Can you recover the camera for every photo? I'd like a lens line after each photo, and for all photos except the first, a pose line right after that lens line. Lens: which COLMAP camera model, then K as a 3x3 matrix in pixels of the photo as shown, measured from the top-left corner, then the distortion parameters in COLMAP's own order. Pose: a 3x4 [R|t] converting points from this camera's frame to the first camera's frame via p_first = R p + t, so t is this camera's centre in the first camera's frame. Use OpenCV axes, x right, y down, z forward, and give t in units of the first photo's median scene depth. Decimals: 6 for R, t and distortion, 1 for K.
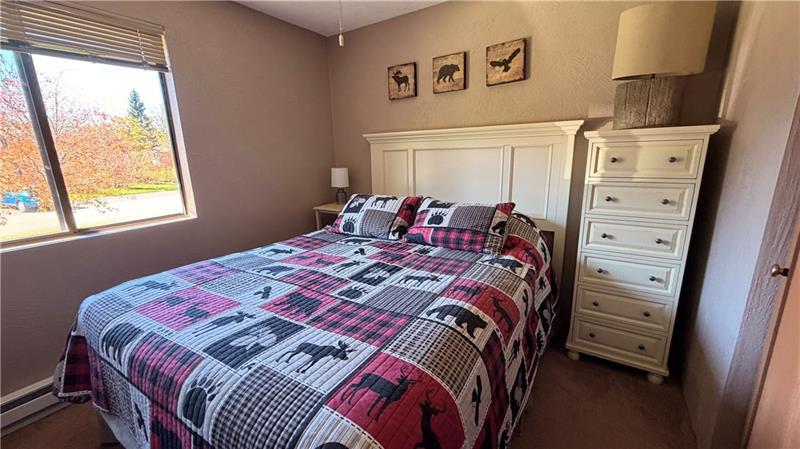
lens RADIAL K [[318.1, 0, 398.2], [0, 318.1, 225.2], [0, 0, 1]] dist [-0.000477, -0.000116]
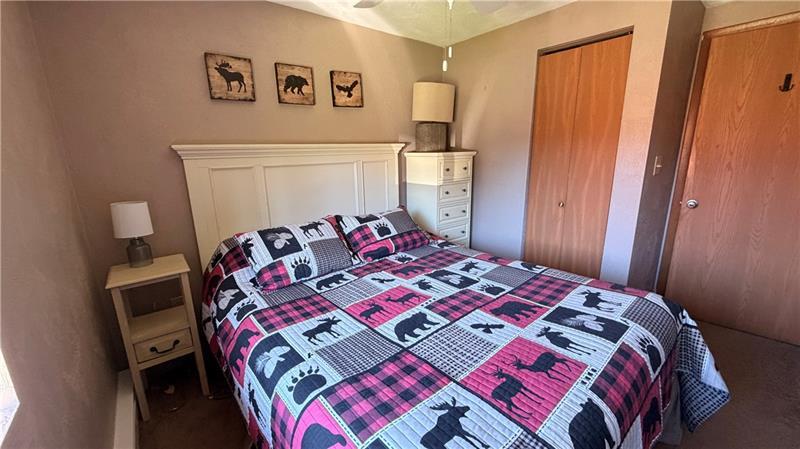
lens RADIAL K [[318.1, 0, 398.2], [0, 318.1, 225.2], [0, 0, 1]] dist [-0.000477, -0.000116]
pose [[0.313478, -0.200812, 0.928119, -0.857622], [0.226098, 0.965059, 0.132439, -0.167261], [-0.922286, 0.168330, 0.347929, 0.576918]]
